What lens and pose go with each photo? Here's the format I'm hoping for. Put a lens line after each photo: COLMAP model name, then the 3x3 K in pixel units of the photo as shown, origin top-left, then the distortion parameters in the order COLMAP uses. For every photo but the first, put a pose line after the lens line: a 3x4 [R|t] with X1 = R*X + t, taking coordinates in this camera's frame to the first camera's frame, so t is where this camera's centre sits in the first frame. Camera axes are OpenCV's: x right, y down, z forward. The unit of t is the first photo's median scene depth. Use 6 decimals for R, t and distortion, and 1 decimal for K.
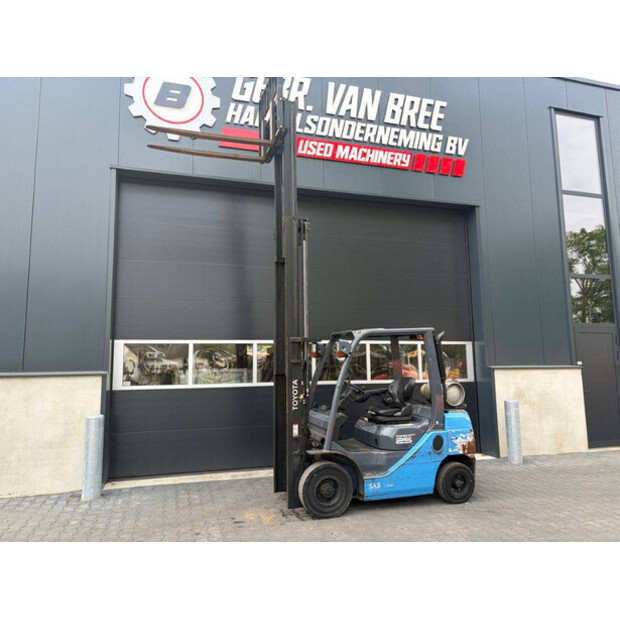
lens RADIAL K [[464.5, 0, 310.0], [0, 464.5, 310.0], [0, 0, 1]] dist [0.054072, -0.067594]
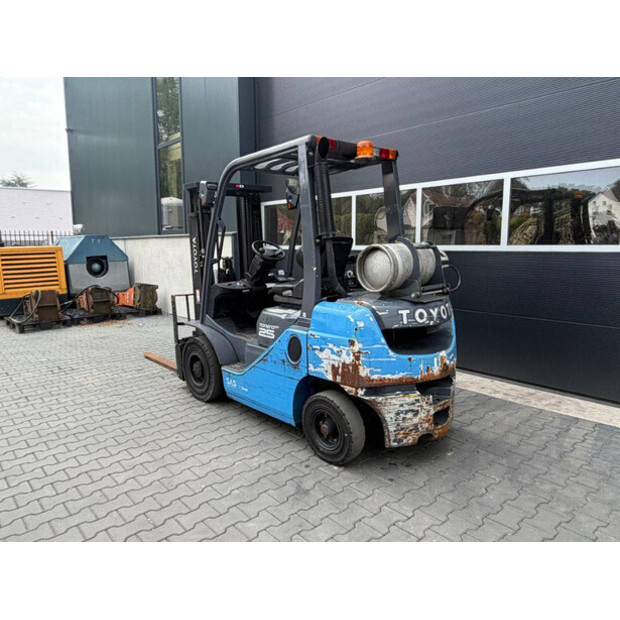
lens RADIAL K [[461.5, 0, 308.3], [0, 461.5, 303.8], [0, 0, 1]] dist [-0.004007, -0.002237]
pose [[0.416461, 0.129211, -0.899925, 0.760474], [0.111901, 0.975038, 0.191780, 0.122255], [0.902241, -0.180571, 0.391607, 0.786839]]
